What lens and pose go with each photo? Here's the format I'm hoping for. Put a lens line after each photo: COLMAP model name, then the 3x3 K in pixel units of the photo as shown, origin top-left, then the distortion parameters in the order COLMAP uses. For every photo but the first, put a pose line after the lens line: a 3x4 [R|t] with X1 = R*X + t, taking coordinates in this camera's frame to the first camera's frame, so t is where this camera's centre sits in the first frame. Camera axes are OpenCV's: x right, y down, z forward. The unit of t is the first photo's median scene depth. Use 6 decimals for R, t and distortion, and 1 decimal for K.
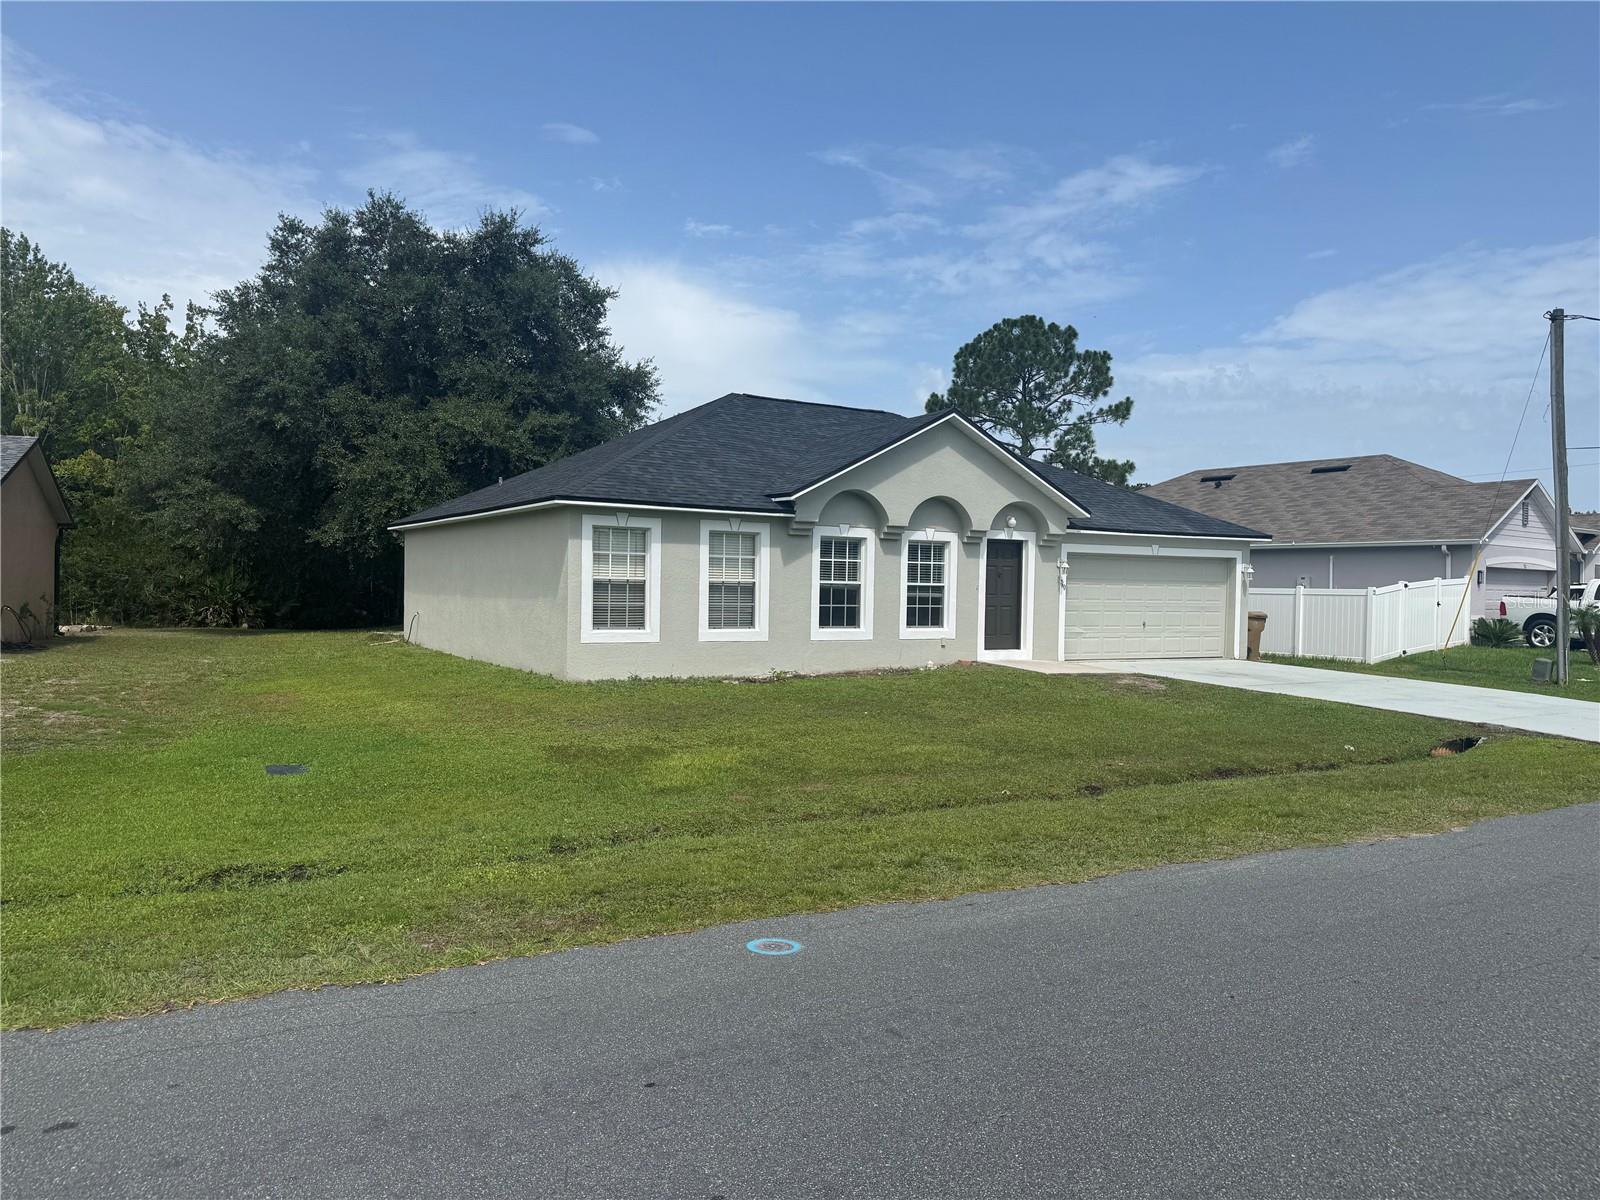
lens RADIAL K [[1138.4, 0, 813.0], [0, 1138.4, 607.8], [0, 0, 1]] dist [0.077952, -0.091554]
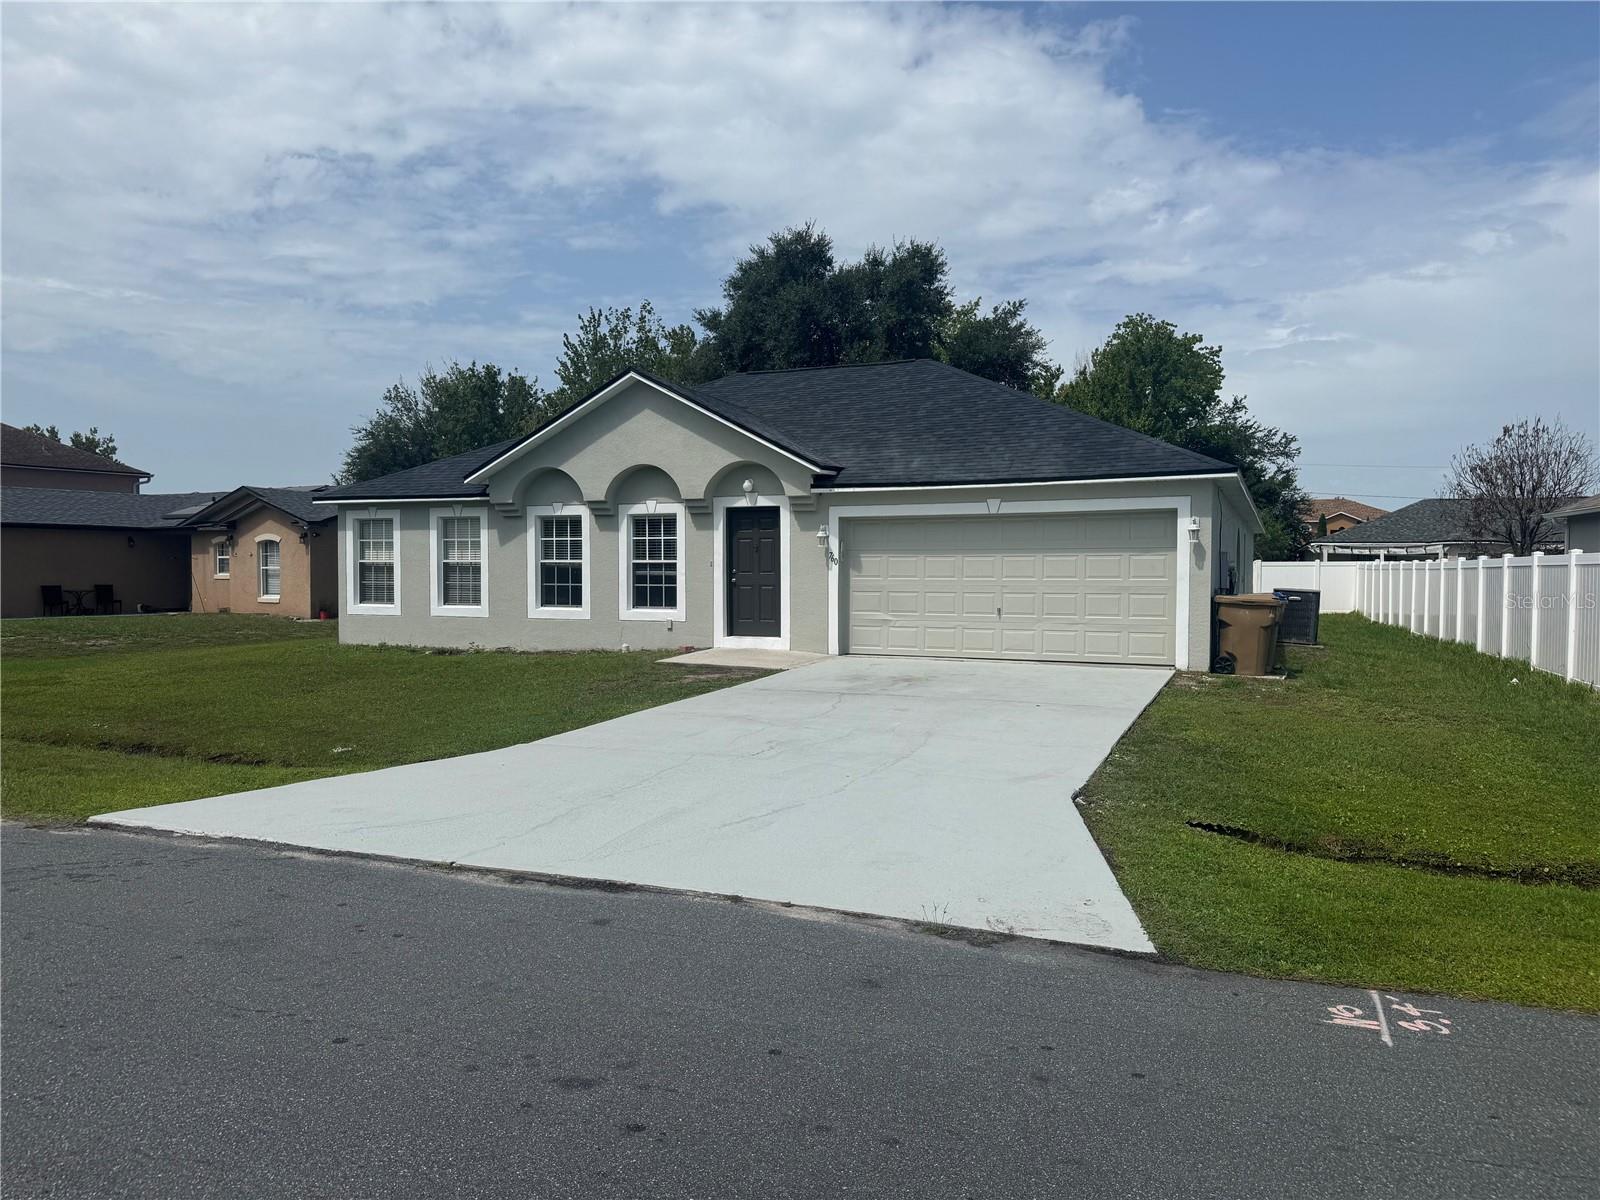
lens RADIAL K [[1135.0, 0, 818.2], [0, 1135.0, 604.5], [0, 0, 1]] dist [0.052936, -0.046527]
pose [[0.582639, 0.008855, -0.812683, 0.693872], [-0.006209, 0.999960, 0.006444, 0.005538], [0.812708, 0.001291, 0.582670, 0.430671]]
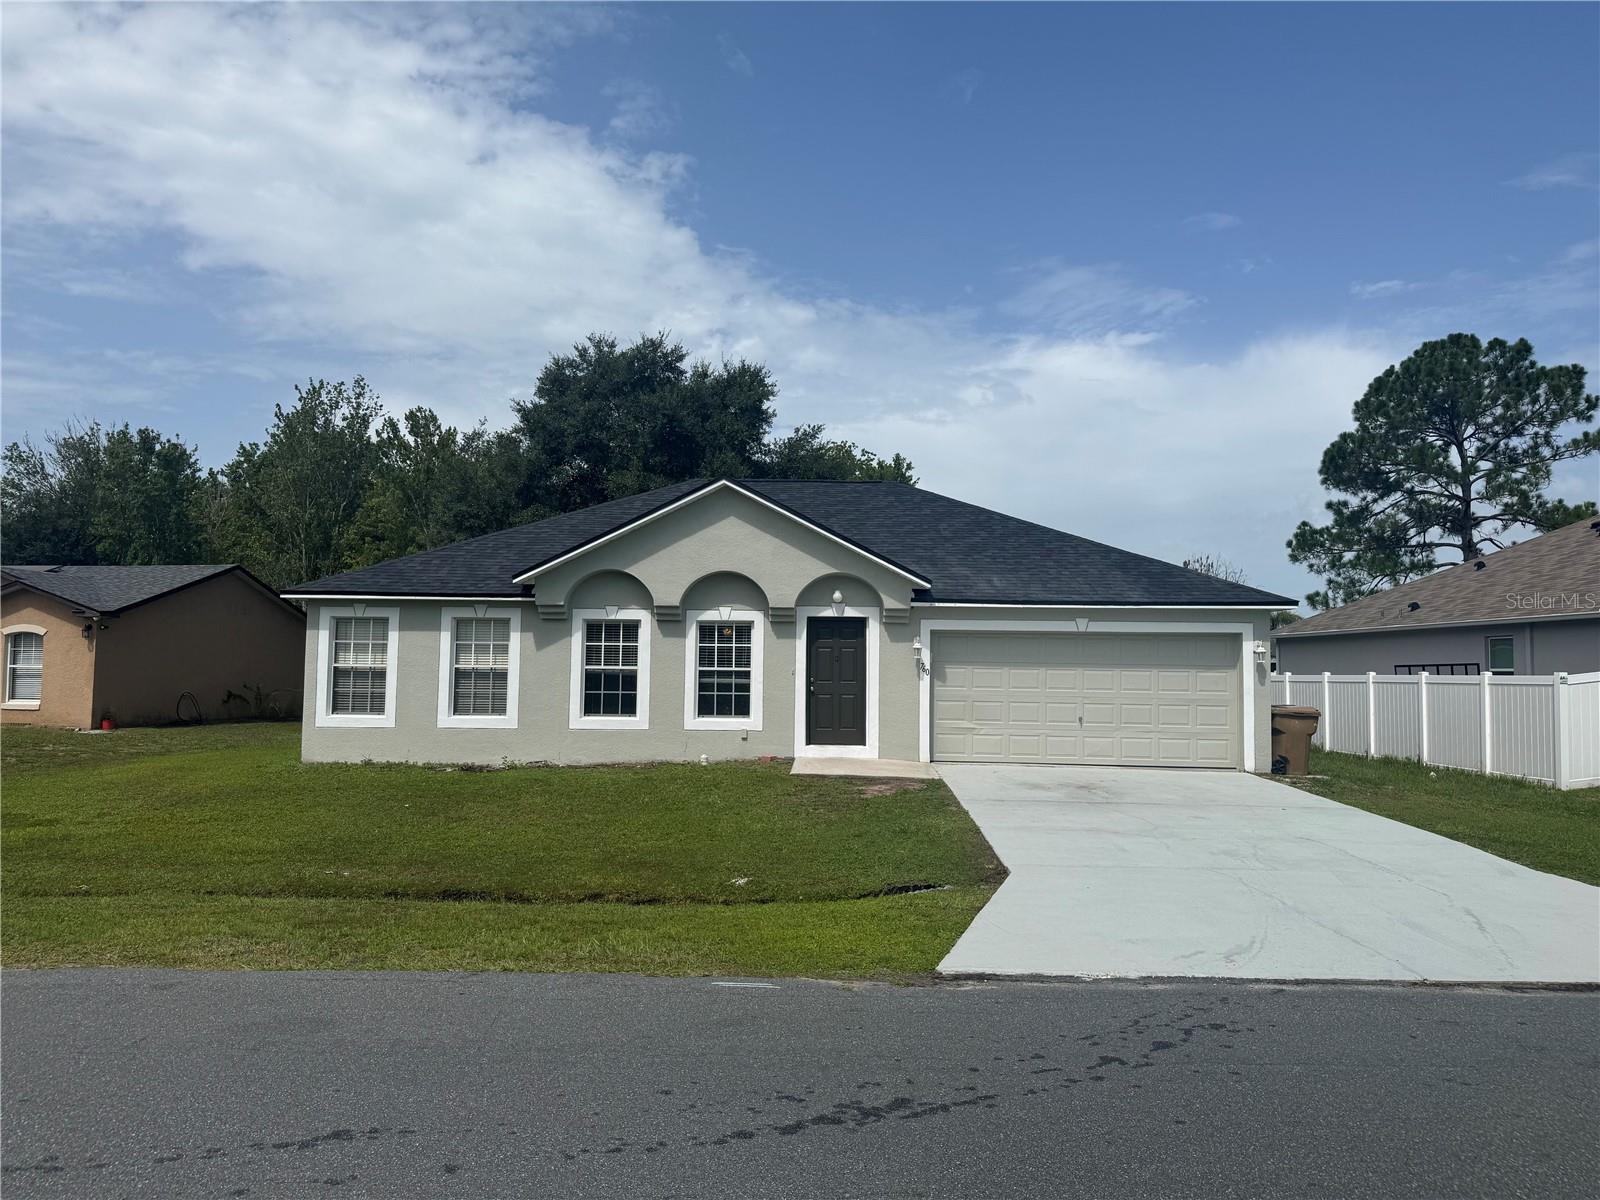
lens RADIAL K [[1125.0, 0, 799.7], [0, 1125.0, 604.9], [0, 0, 1]] dist [0.131536, -0.174096]
pose [[0.840855, -0.037301, -0.539973, 0.475928], [-0.008358, 0.996609, -0.081860, 0.000860], [0.541195, 0.073346, 0.837692, 0.211289]]
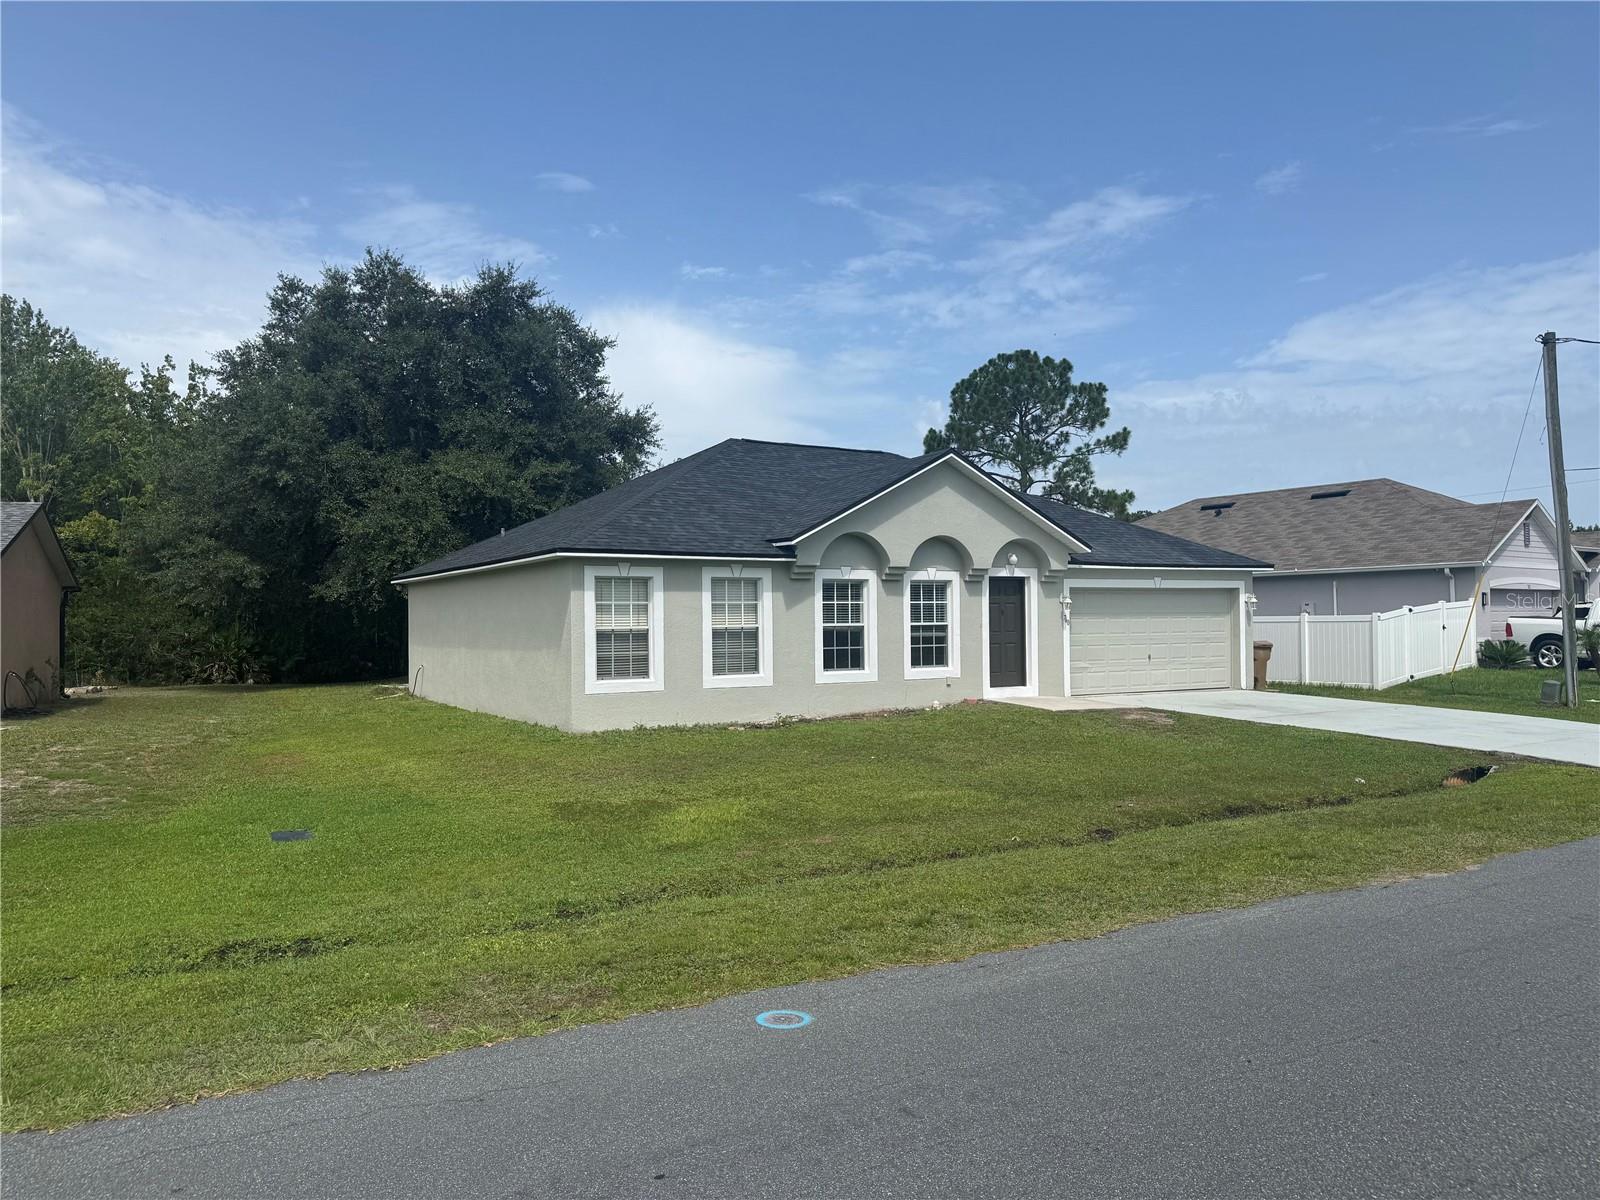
lens RADIAL K [[1138.4, 0, 813.0], [0, 1138.4, 607.8], [0, 0, 1]] dist [0.077952, -0.091554]
pose [[0.999597, -0.028183, -0.003456, 0.000852], [0.028062, 0.999127, -0.030948, -0.005021], [0.004325, 0.030839, 0.999515, 0.000210]]
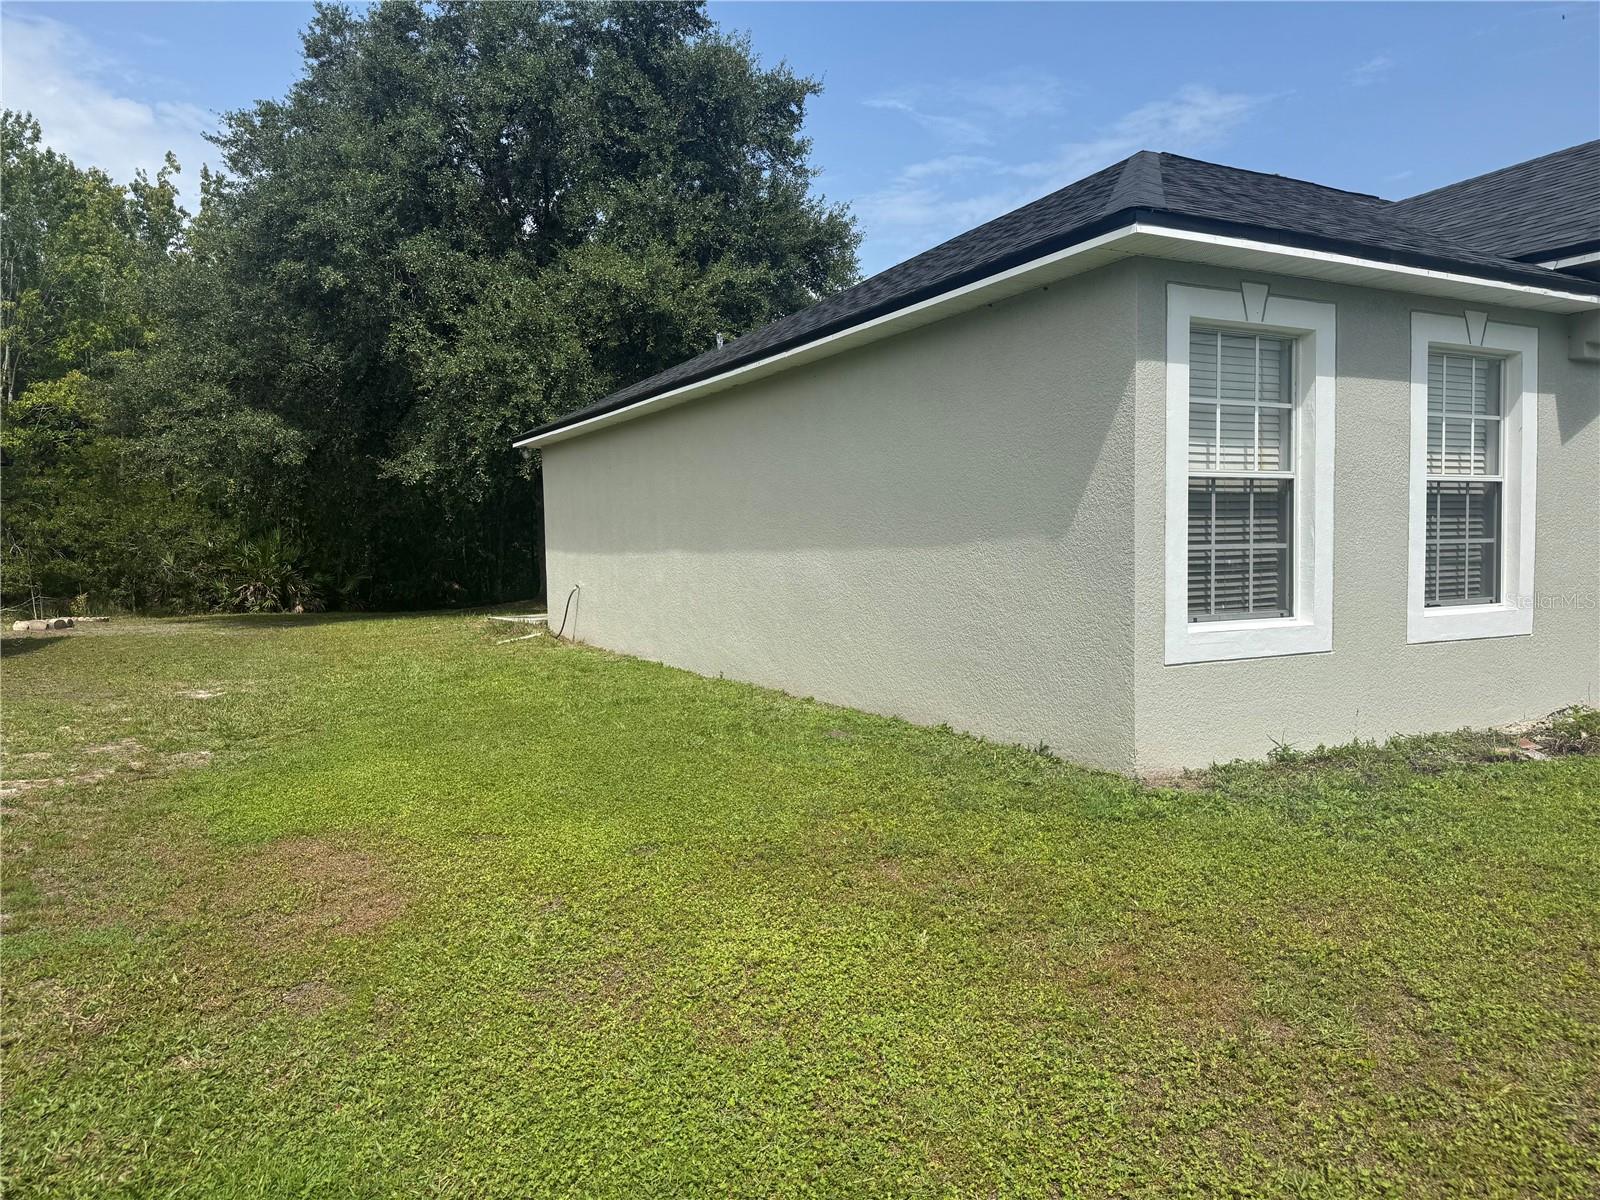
lens RADIAL K [[1135.0, 0, 818.2], [0, 1135.0, 604.5], [0, 0, 1]] dist [0.052936, -0.046527]
pose [[0.998523, -0.029984, -0.045303, -0.183452], [0.031495, 0.998958, 0.033016, -0.001154], [0.044266, -0.034394, 0.998428, 0.405965]]
